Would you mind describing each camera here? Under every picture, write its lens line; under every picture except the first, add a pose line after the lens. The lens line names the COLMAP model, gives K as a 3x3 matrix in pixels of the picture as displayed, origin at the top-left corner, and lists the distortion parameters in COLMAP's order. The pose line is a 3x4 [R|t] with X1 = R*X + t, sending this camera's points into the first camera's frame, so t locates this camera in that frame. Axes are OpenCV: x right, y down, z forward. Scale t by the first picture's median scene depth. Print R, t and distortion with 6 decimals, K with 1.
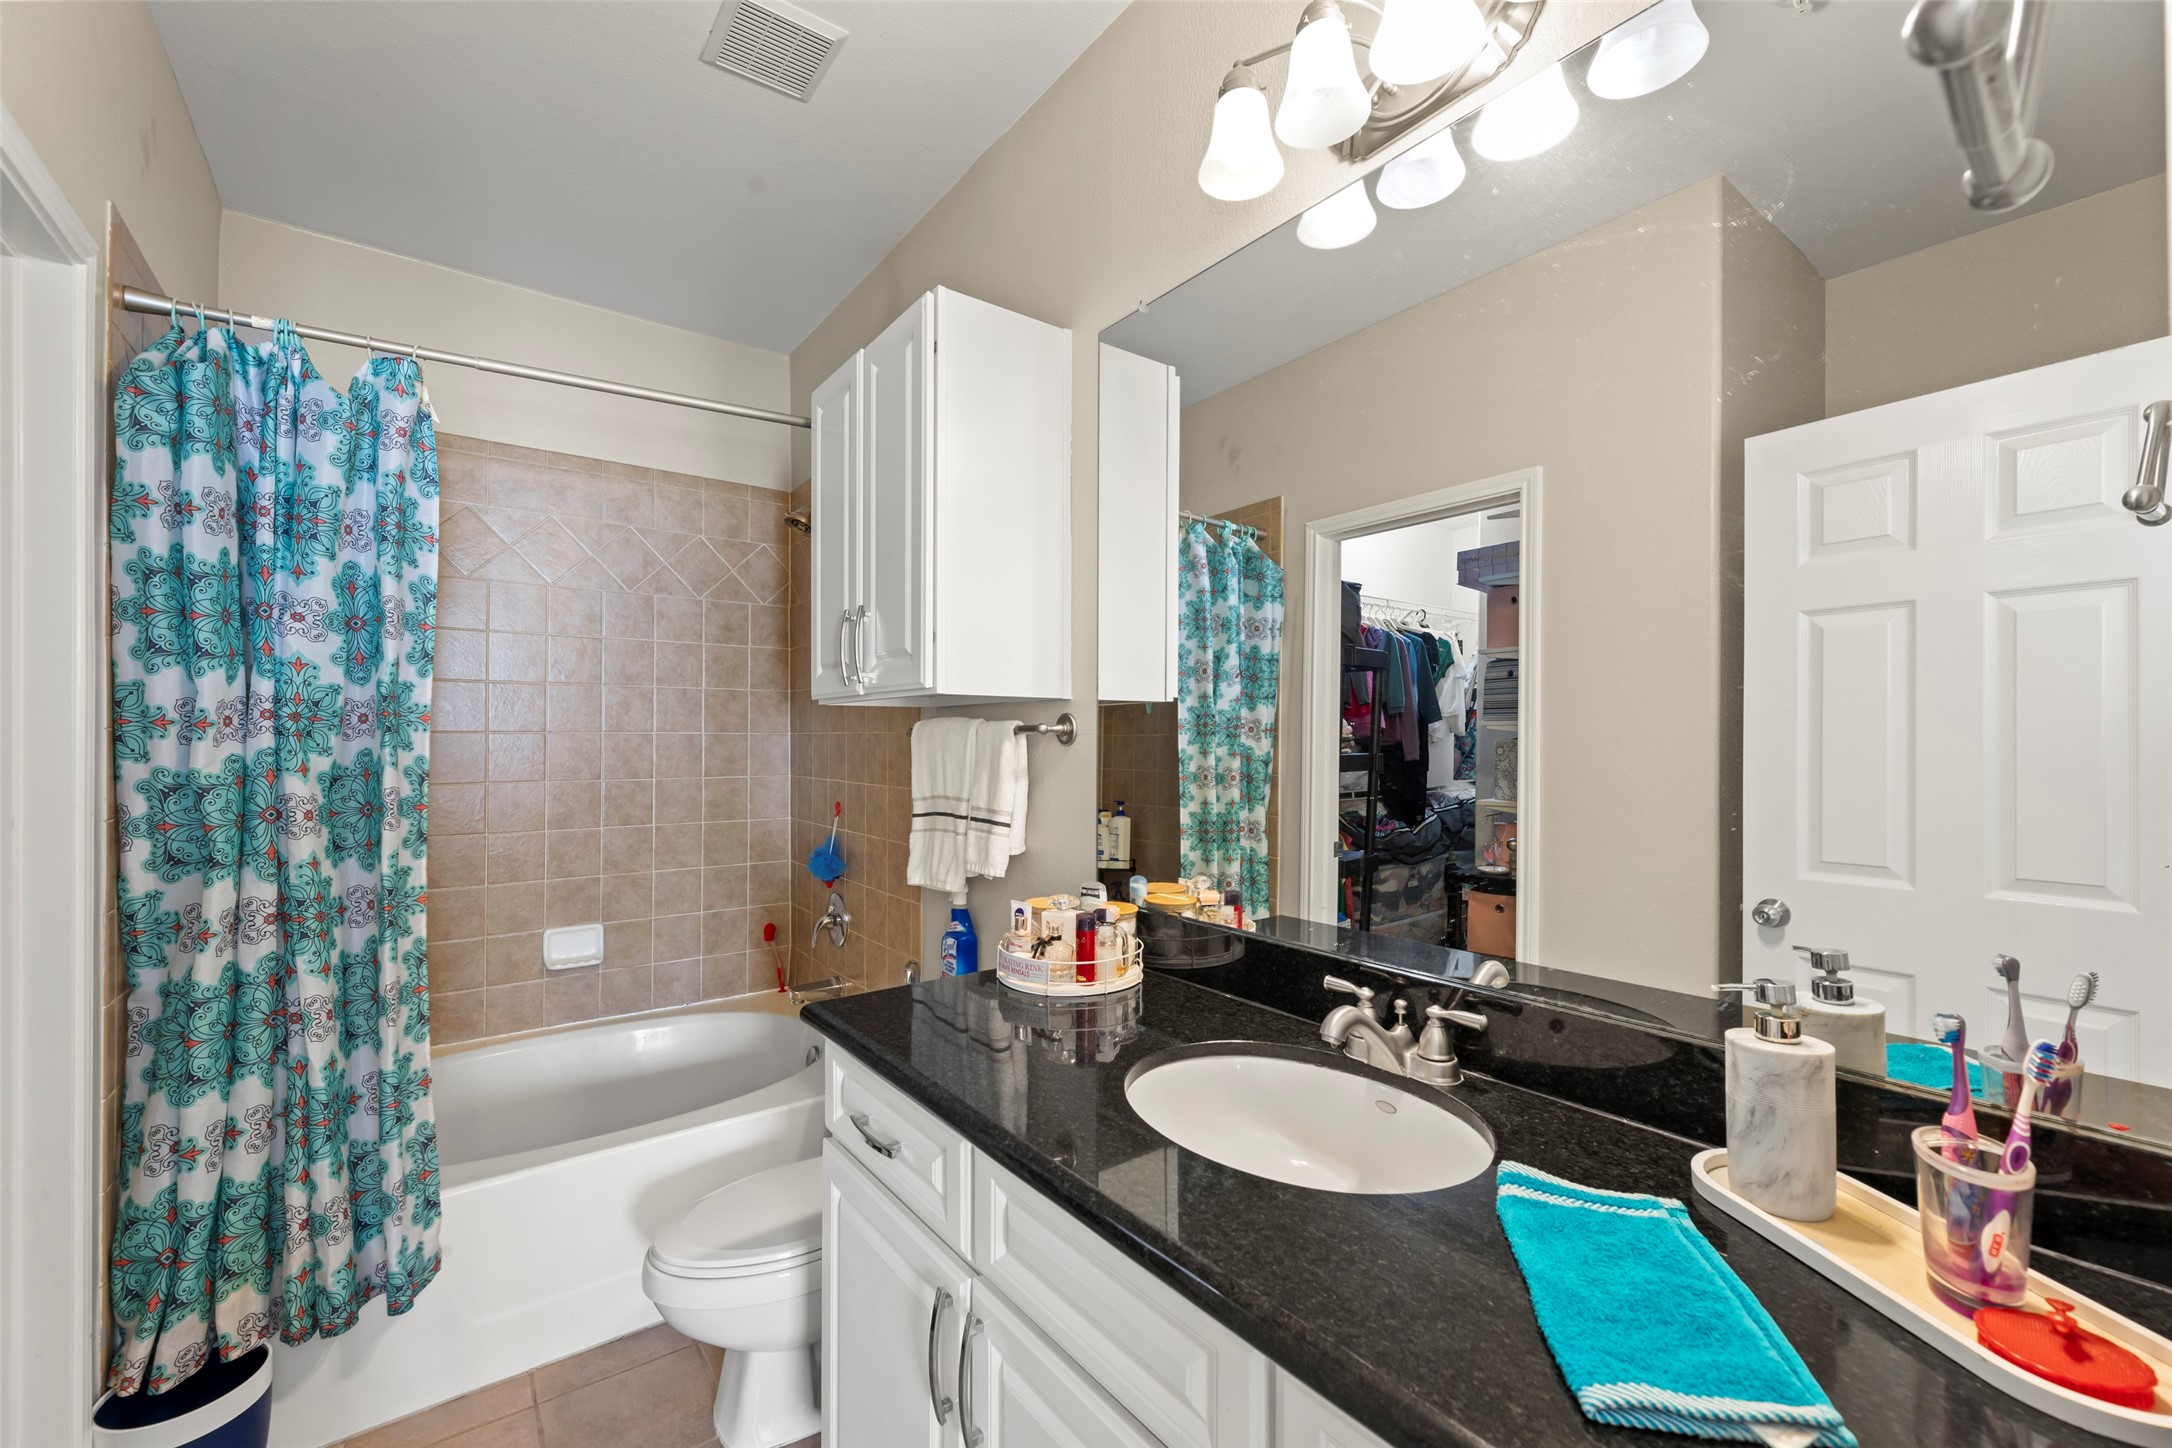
lens RADIAL K [[876.7, 0, 1086.0], [0, 876.7, 724.0], [0, 0, 1]] dist [0.000755, 0.000068]
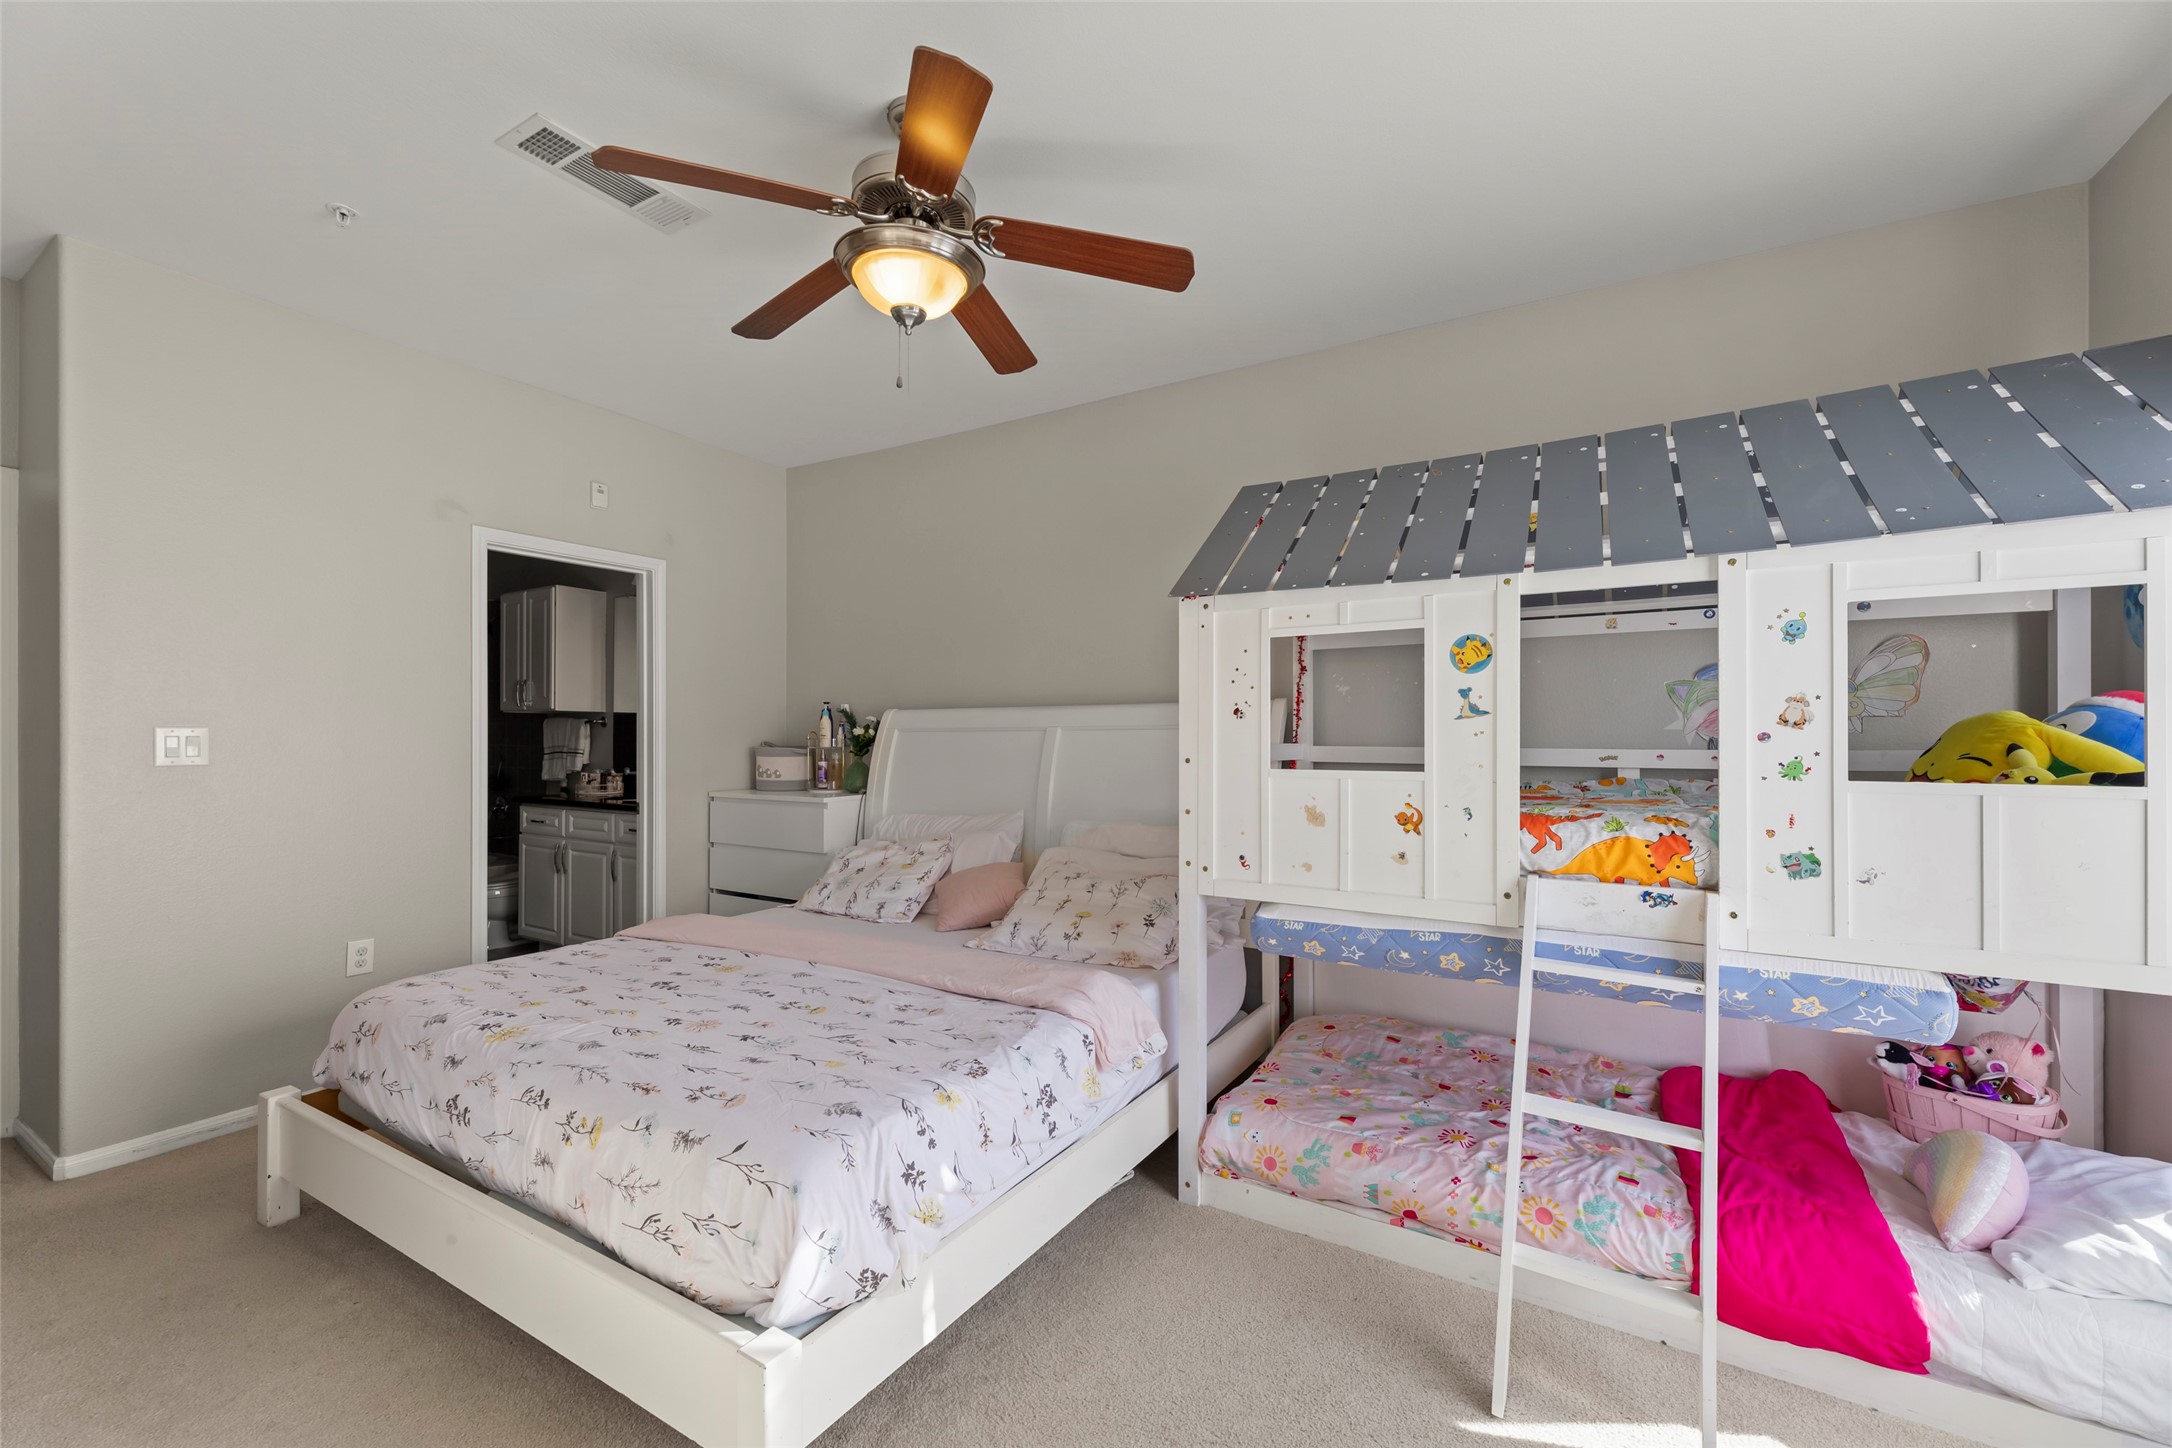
lens RADIAL K [[856.1, 0, 1083.5], [0, 856.1, 735.3], [0, 0, 1]] dist [0.000088, 0.000029]
pose [[0.922830, 0.004777, 0.385178, 0.368174], [-0.006693, 0.999971, 0.003633, 0.029049], [-0.385150, -0.005930, 0.922835, -2.387116]]
